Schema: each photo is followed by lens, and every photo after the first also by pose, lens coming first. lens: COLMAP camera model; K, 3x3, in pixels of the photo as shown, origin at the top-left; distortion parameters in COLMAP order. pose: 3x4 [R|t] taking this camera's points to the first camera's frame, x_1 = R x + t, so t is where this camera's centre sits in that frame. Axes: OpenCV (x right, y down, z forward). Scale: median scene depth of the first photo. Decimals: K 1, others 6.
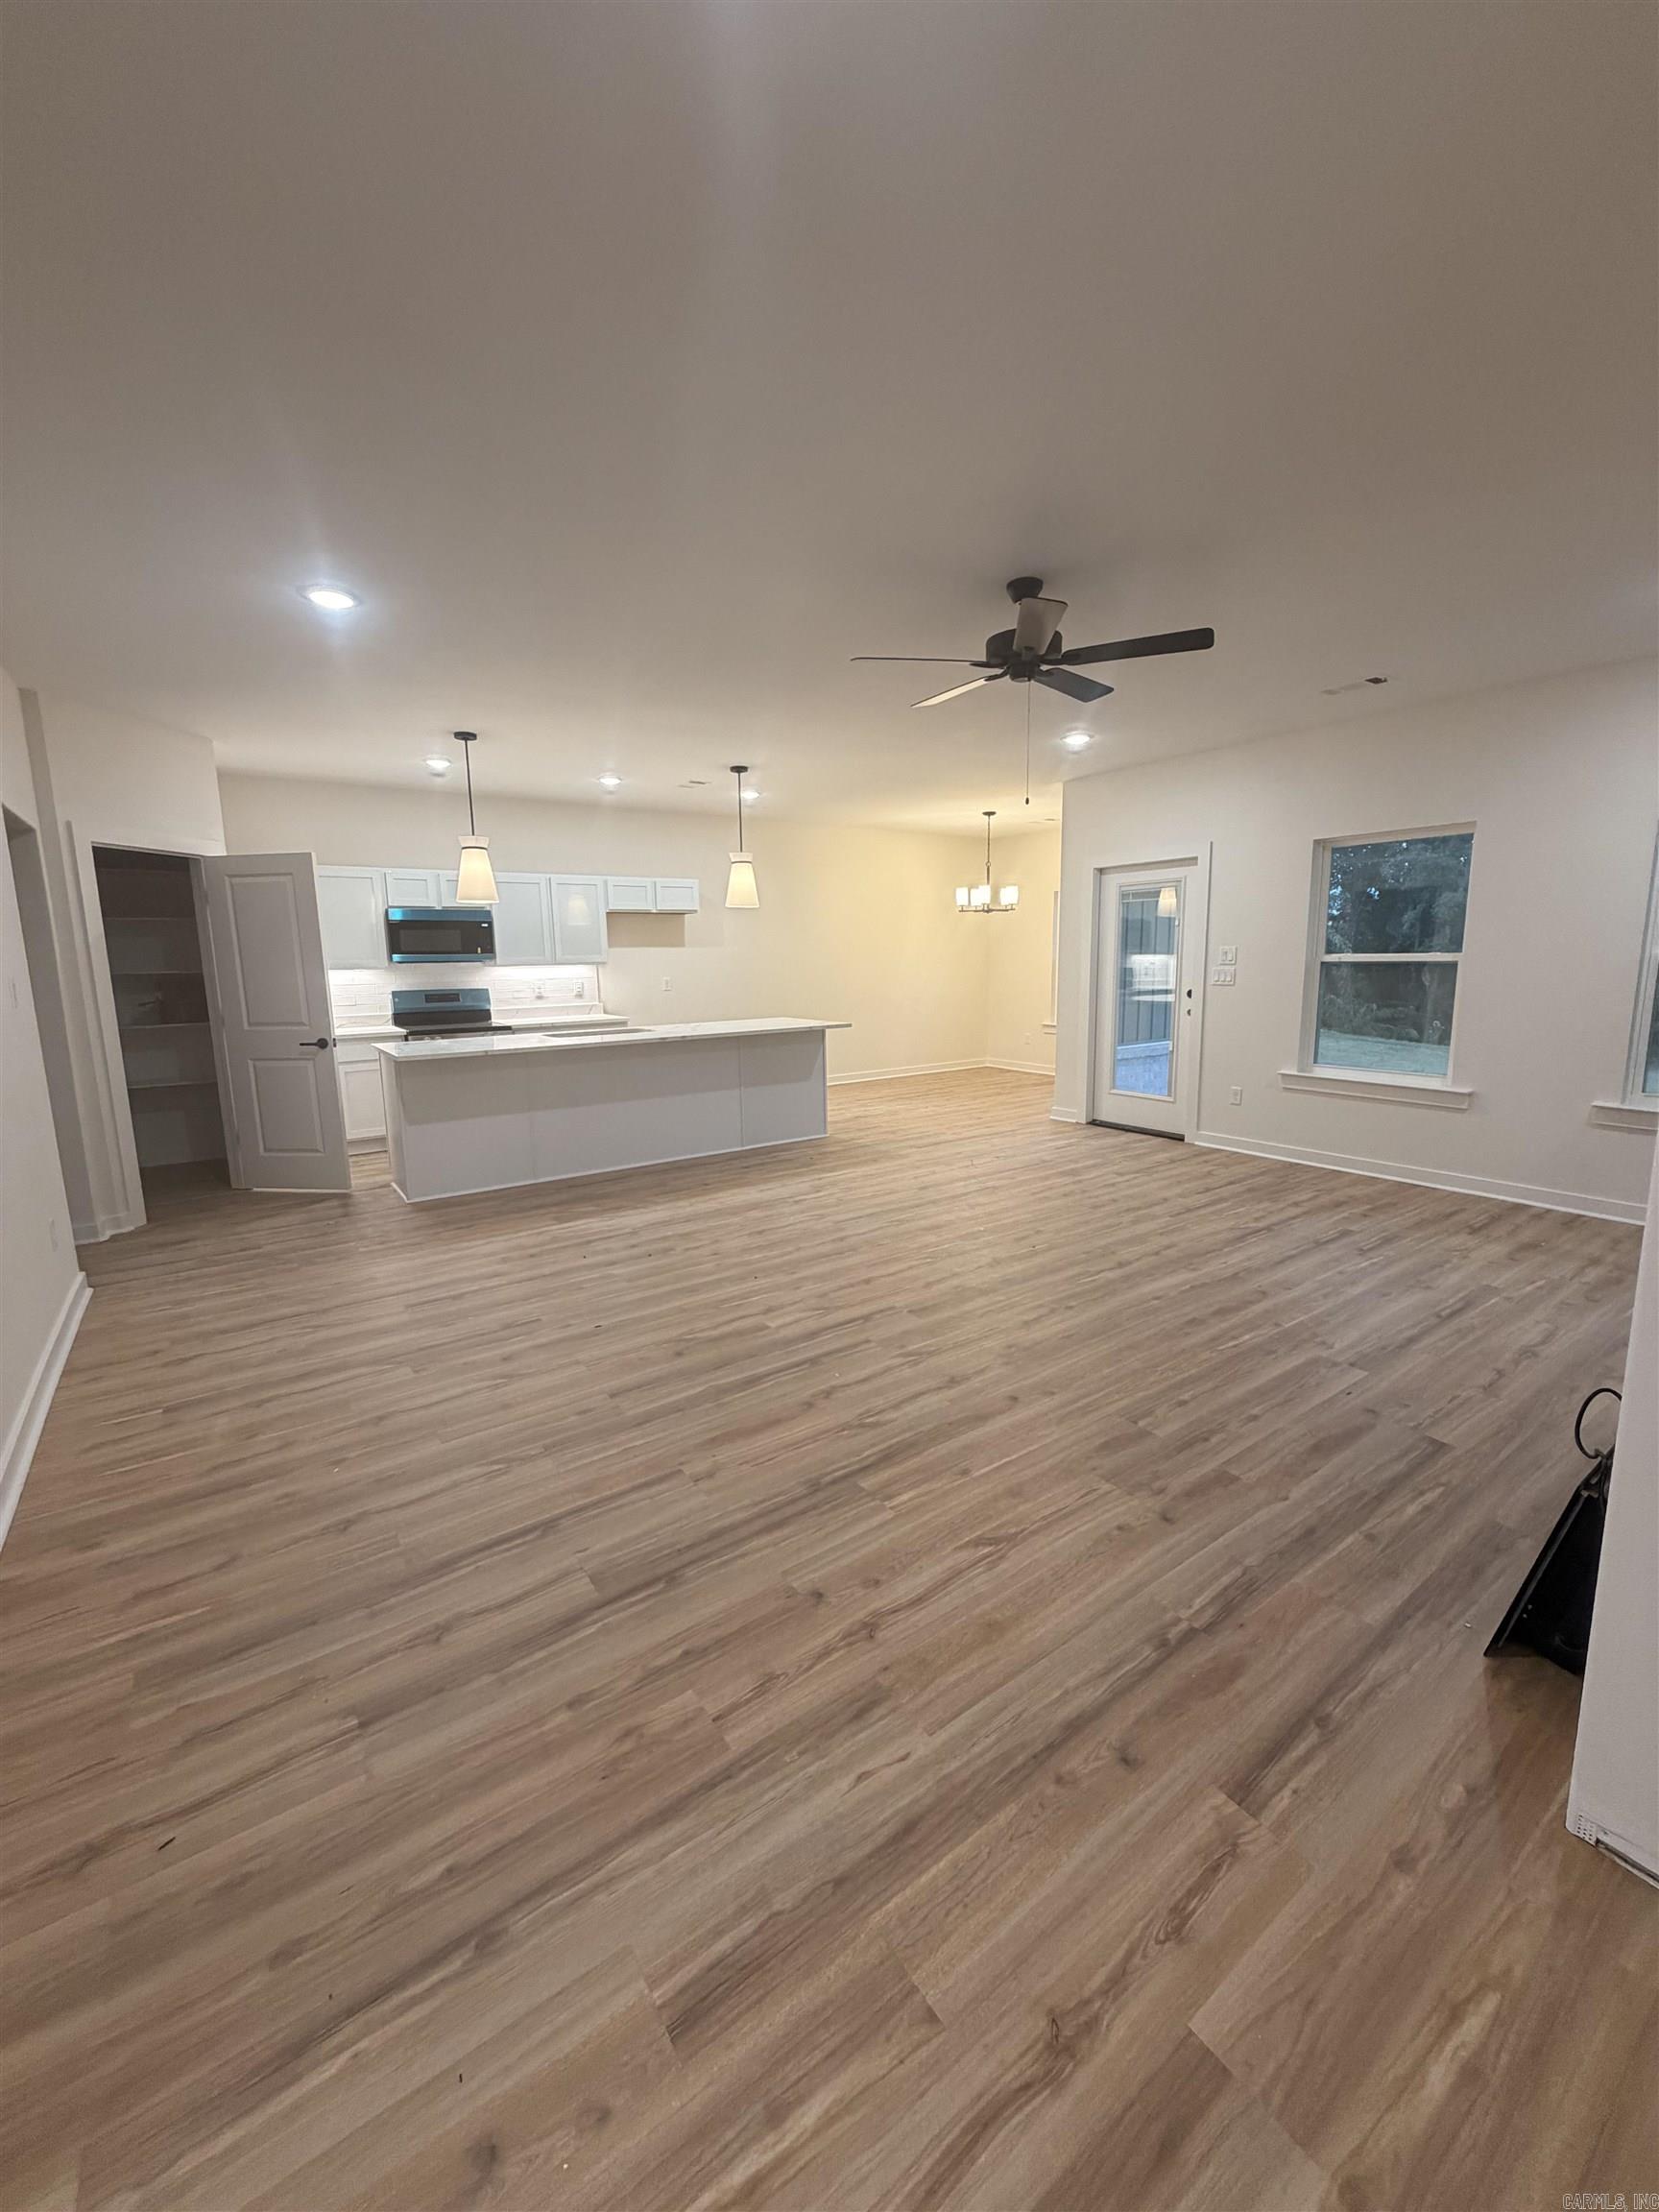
lens RADIAL K [[884.2, 0, 829.5], [0, 884.2, 1106.0], [0, 0, 1]] dist [0.000277, 0.000715]
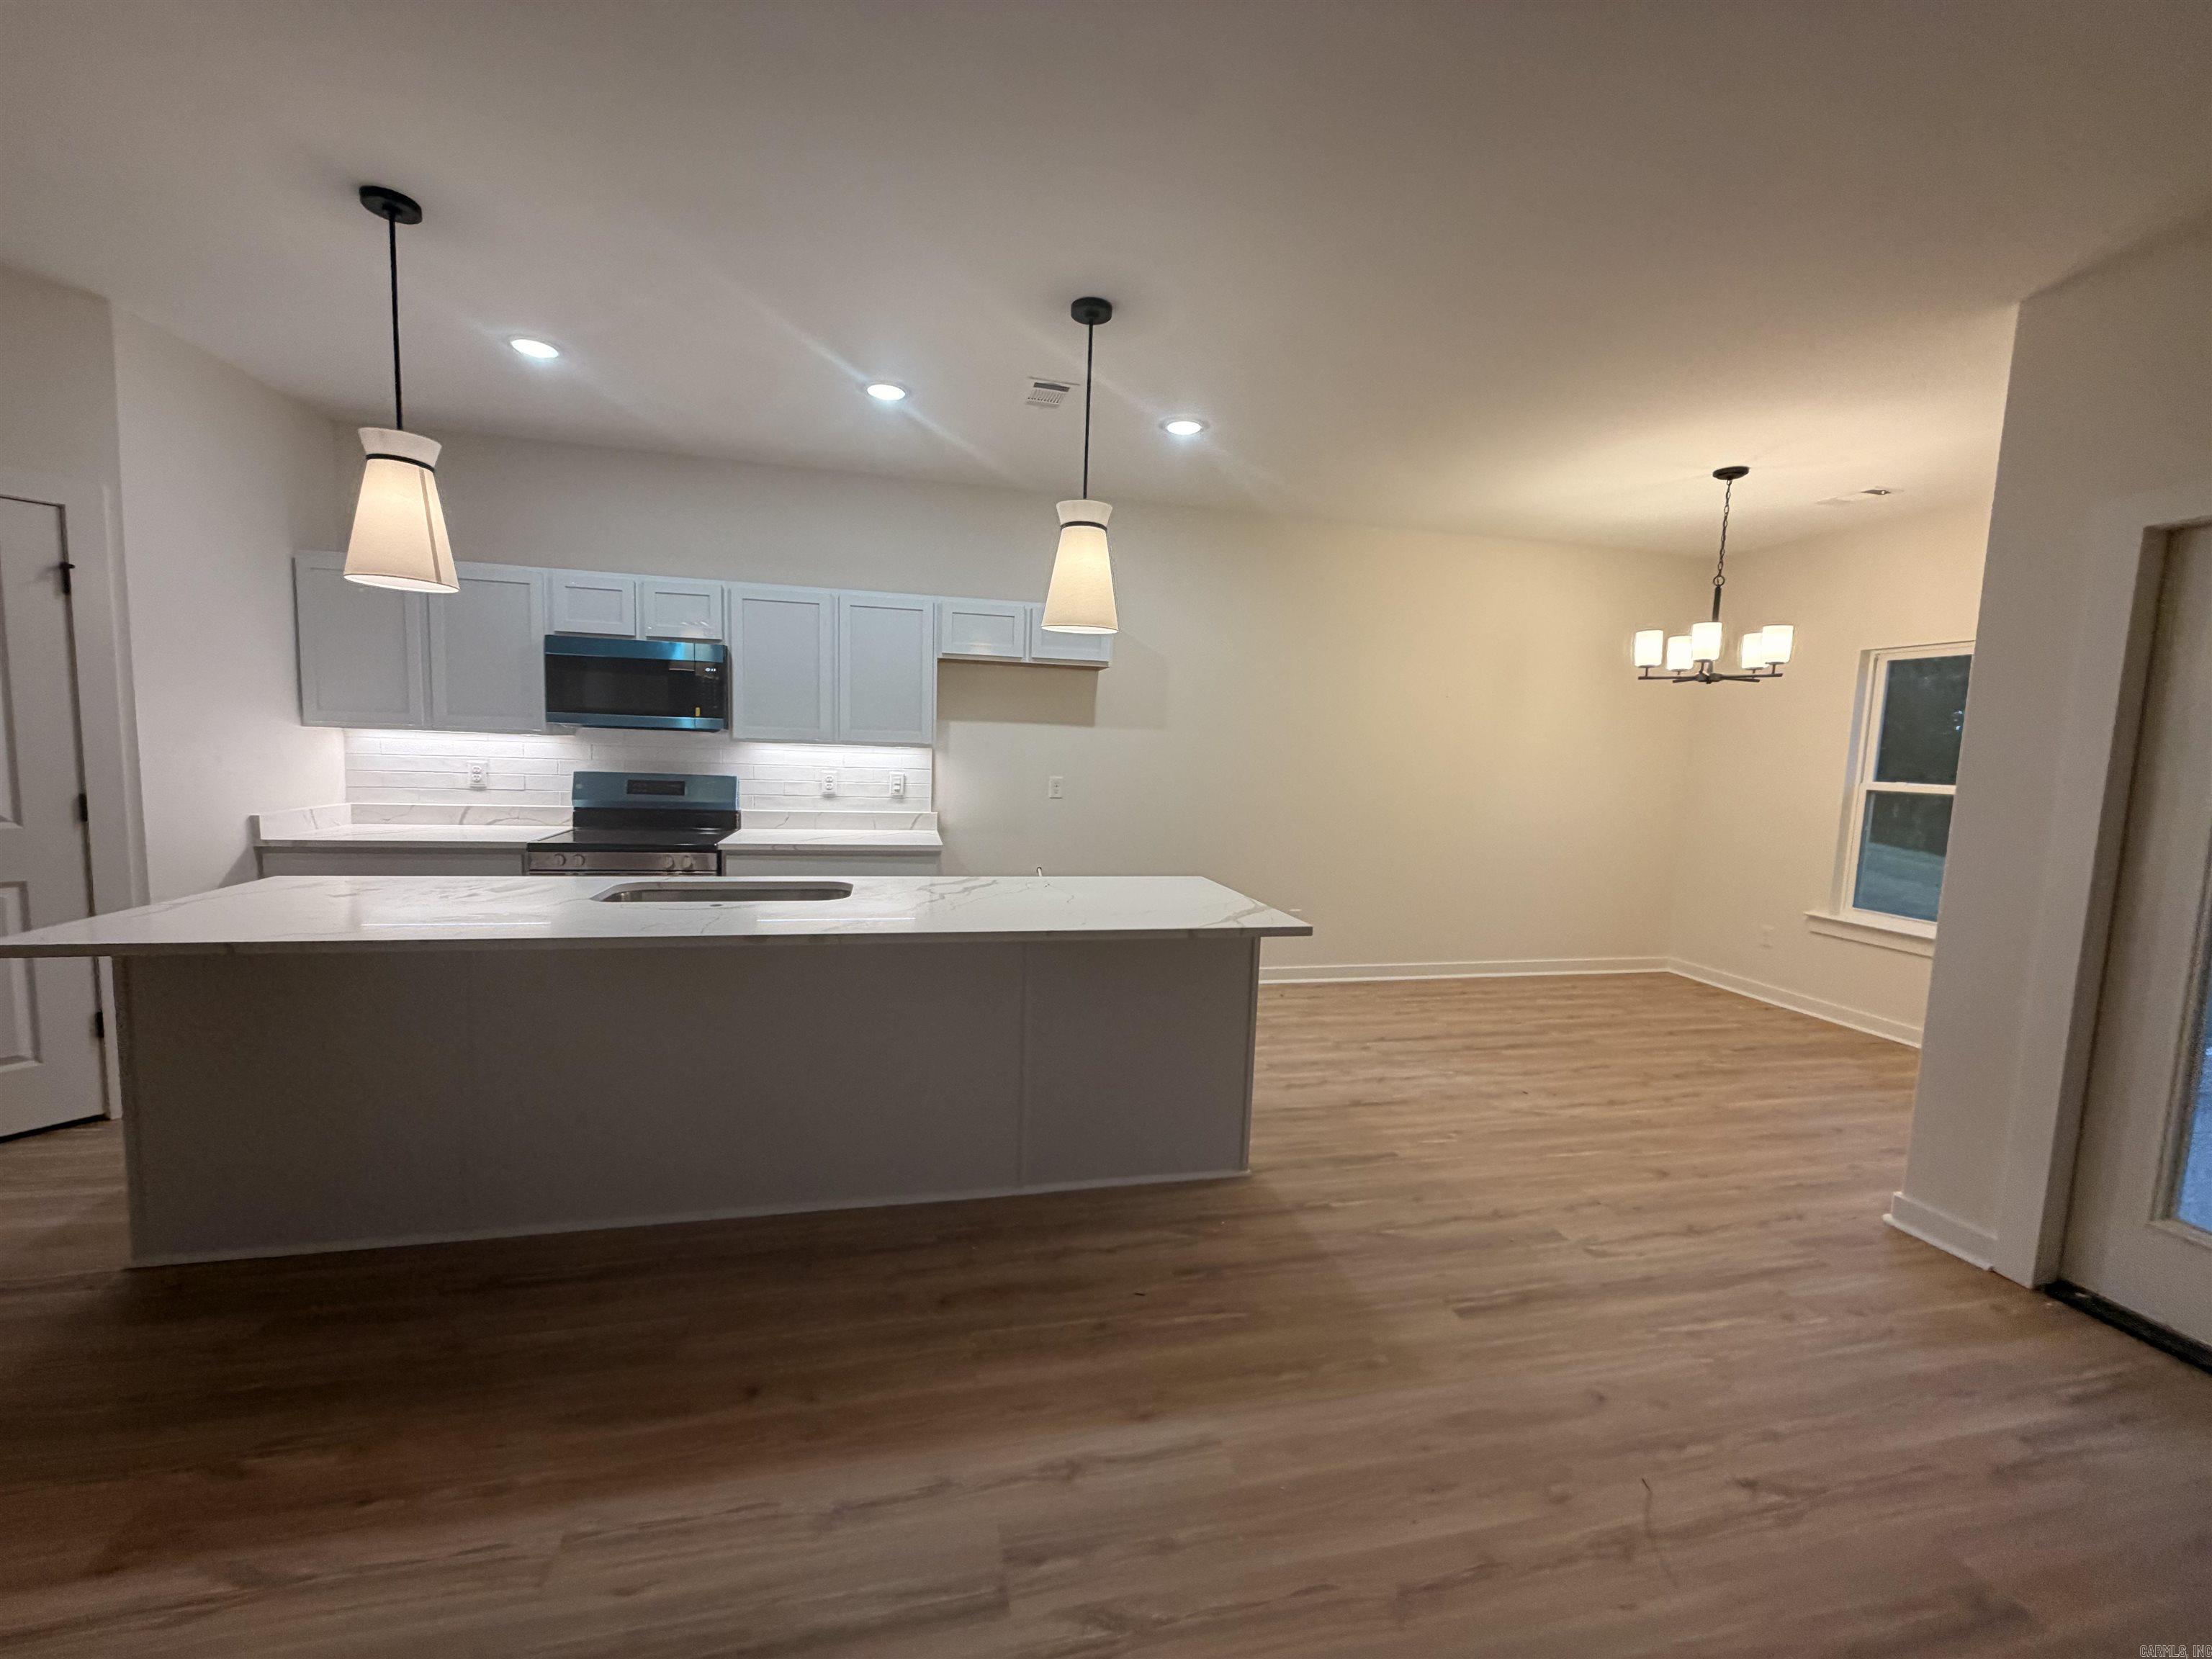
lens RADIAL K [[884.2, 0, 1106.0], [0, 884.2, 829.5], [0, 0, 1]] dist [0.000277, 0.000715]
pose [[0.928469, 0.084360, -0.361703, 0.121003], [-0.112157, 0.992082, -0.056516, -0.163728], [0.354072, 0.093041, 0.930579, 0.954170]]
